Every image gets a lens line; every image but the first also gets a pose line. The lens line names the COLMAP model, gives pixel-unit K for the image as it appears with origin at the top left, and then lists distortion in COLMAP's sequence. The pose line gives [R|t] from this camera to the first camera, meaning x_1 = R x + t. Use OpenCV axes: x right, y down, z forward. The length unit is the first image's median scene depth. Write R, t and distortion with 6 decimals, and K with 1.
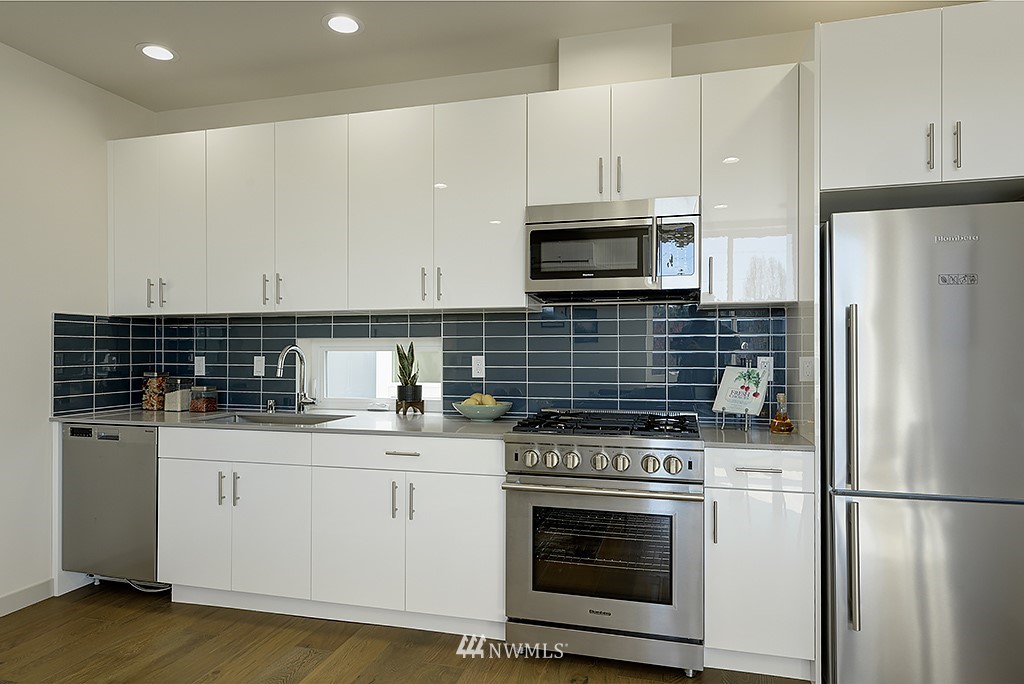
lens RADIAL K [[620.0, 0, 513.5], [0, 620.0, 346.6], [0, 0, 1]] dist [0.001603, 0.001500]
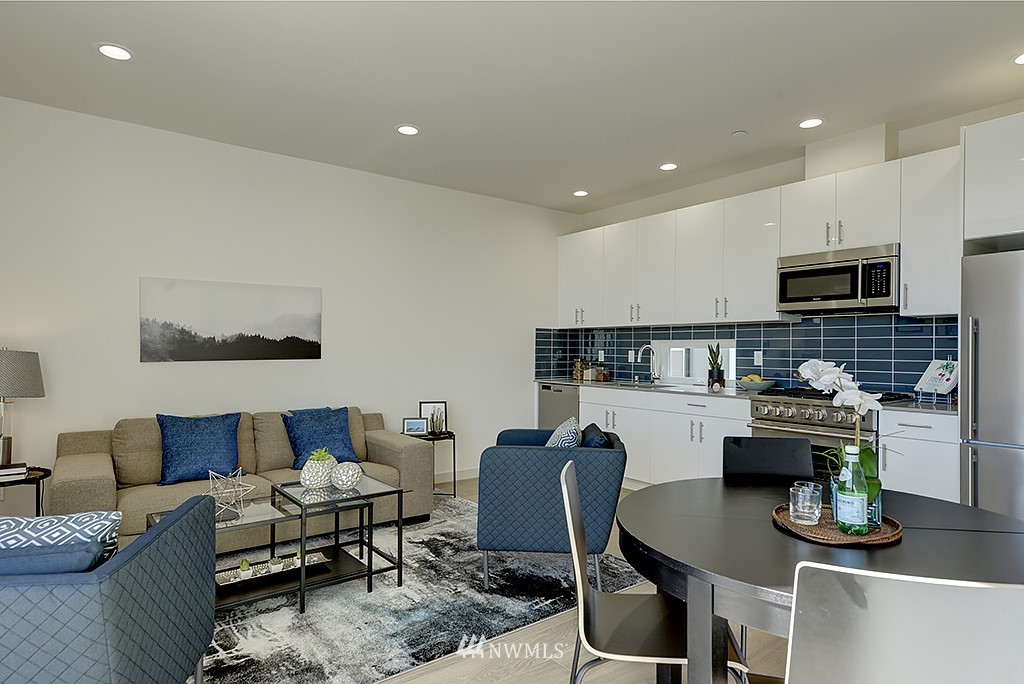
lens RADIAL K [[586.6, 0, 510.9], [0, 586.6, 347.0], [0, 0, 1]] dist [0.001743, 0.000447]
pose [[0.790728, 0.004380, -0.612151, 0.352529], [-0.006914, 0.999975, -0.001777, 0.011100], [0.612128, 0.005638, 0.790739, -0.538996]]
